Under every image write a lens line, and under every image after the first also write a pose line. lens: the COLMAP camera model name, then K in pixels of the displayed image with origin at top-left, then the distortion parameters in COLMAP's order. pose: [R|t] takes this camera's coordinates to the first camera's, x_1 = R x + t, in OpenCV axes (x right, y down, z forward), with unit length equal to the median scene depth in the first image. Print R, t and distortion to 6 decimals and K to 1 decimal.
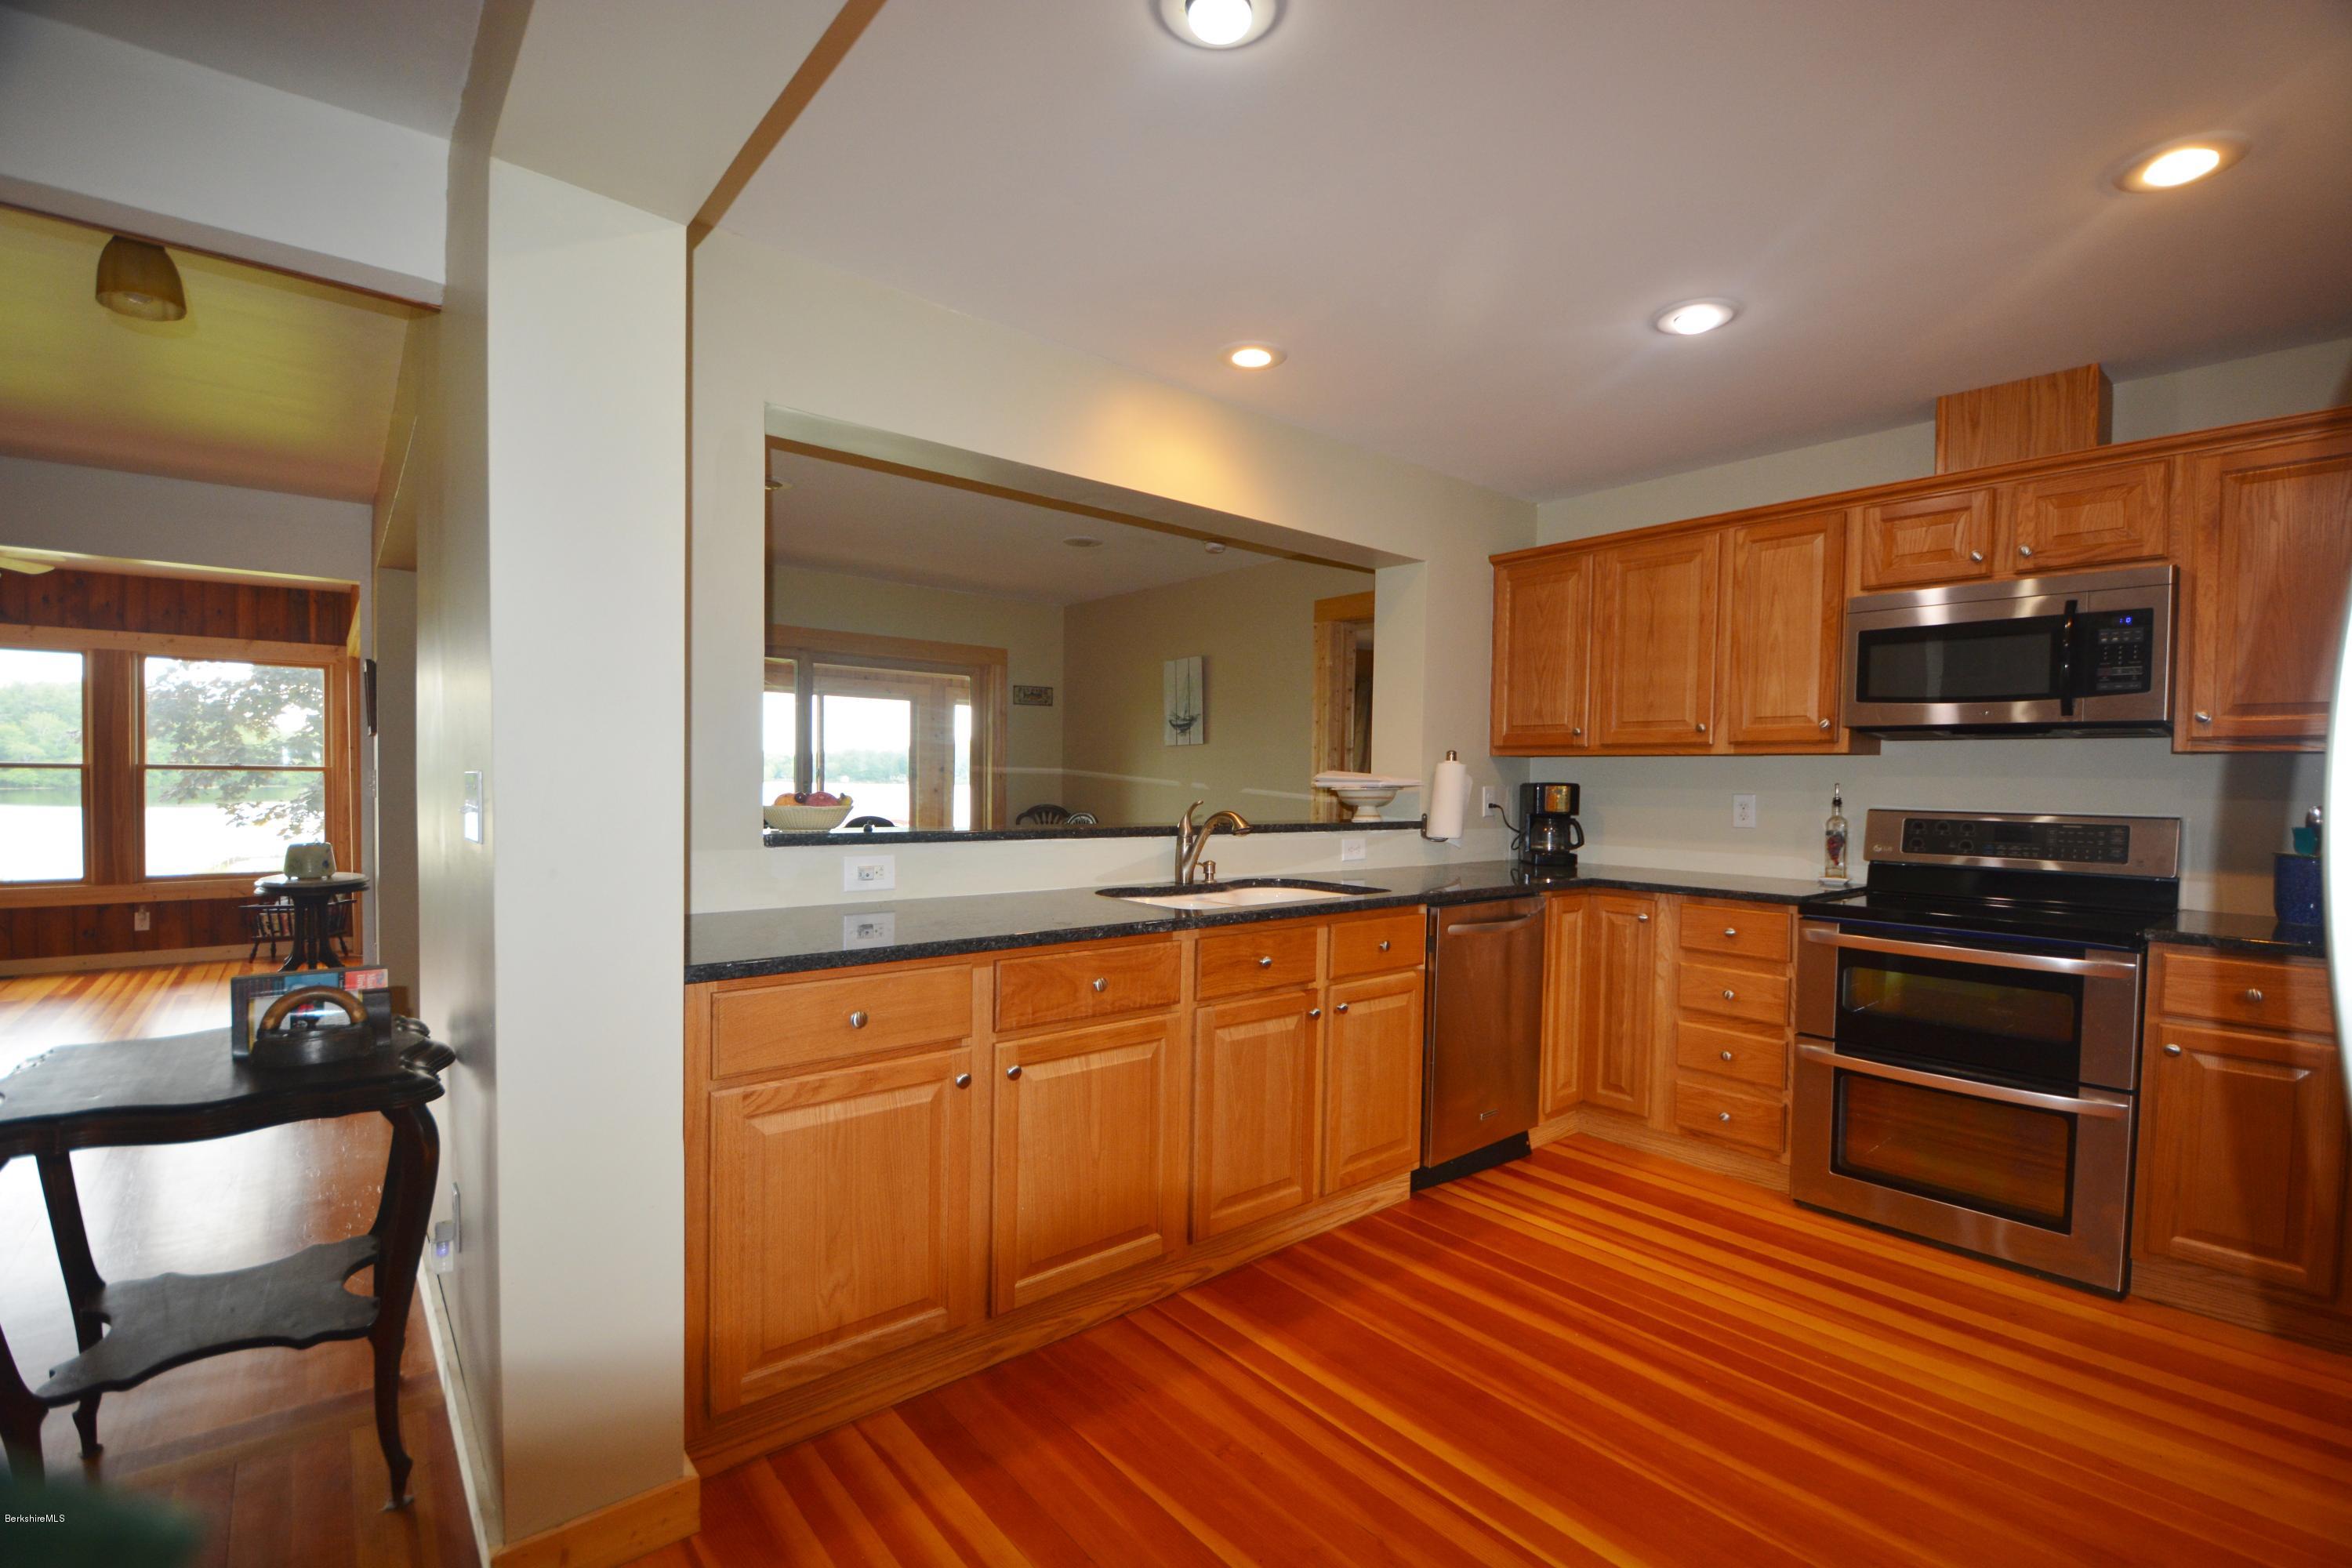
lens RADIAL K [[1038.7, 0, 1192.1], [0, 1038.7, 808.6], [0, 0, 1]] dist [0.001110, -0.012832]
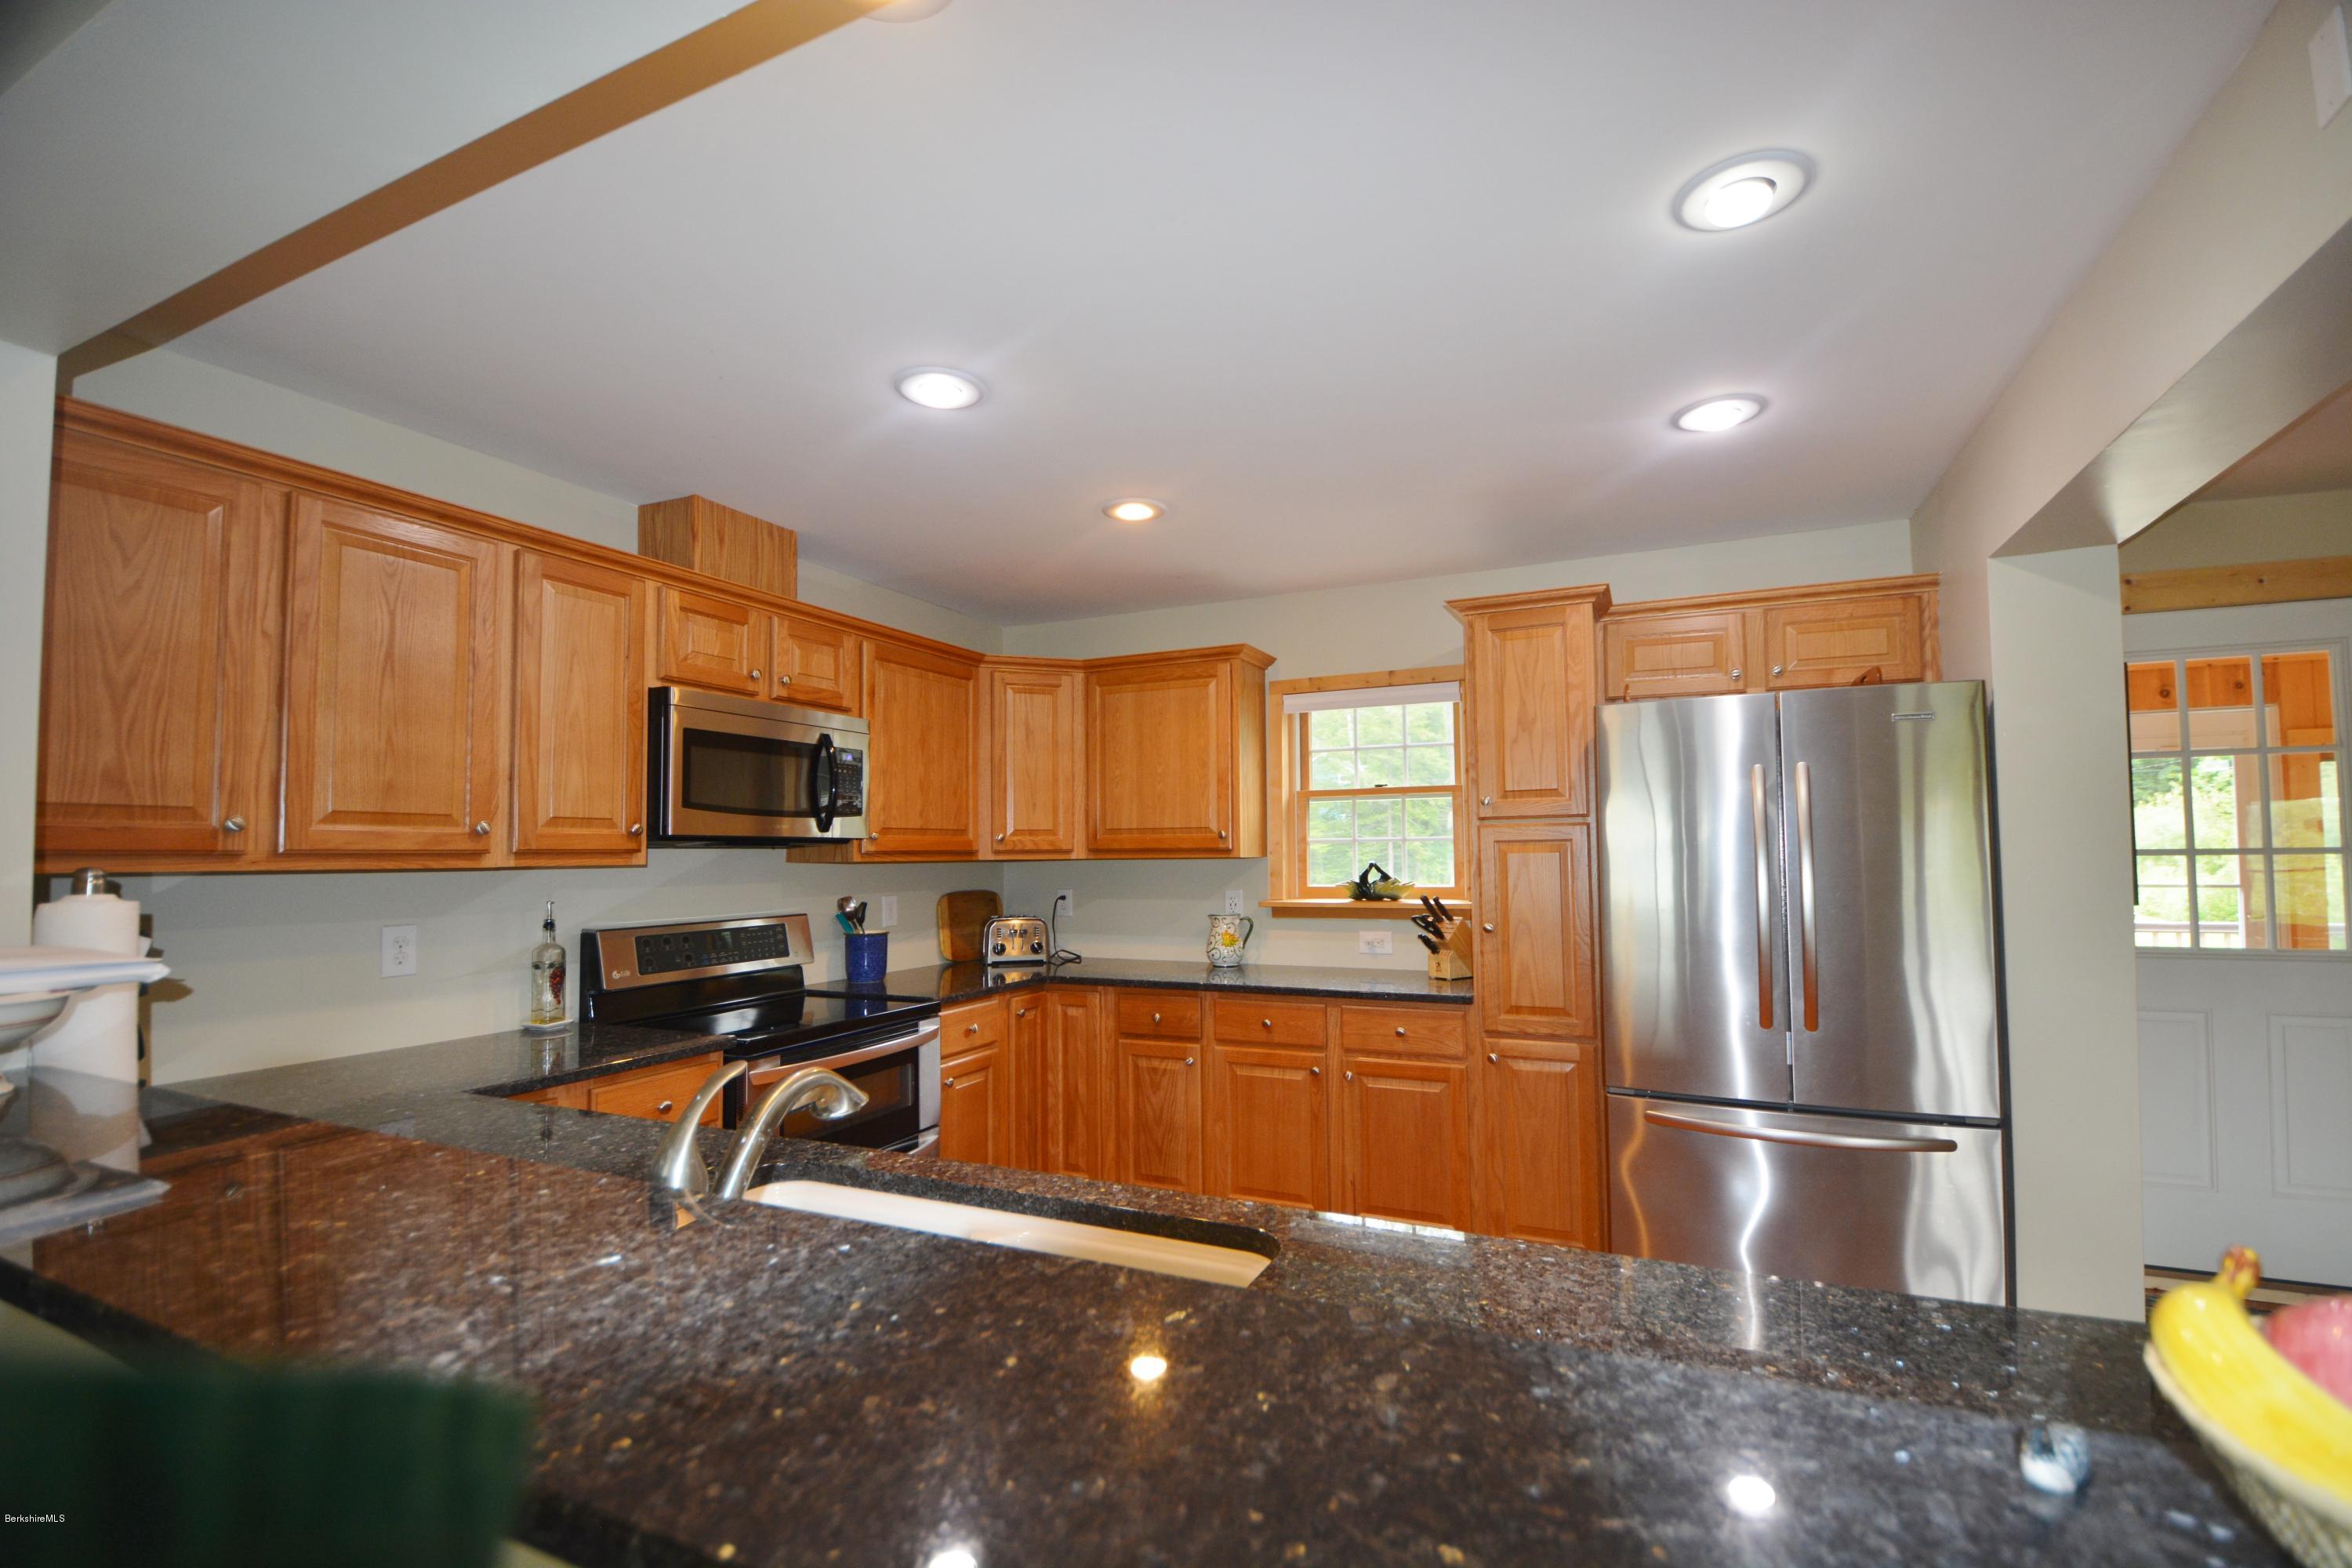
lens RADIAL K [[1038.7, 0, 1192.1], [0, 1038.7, 808.6], [0, 0, 1]] dist [0.001110, -0.012832]
pose [[-0.420541, 0.030506, 0.906761, -0.312221], [0.032630, 0.999297, -0.018486, -0.065500], [-0.906687, 0.021813, -0.421240, 0.893984]]
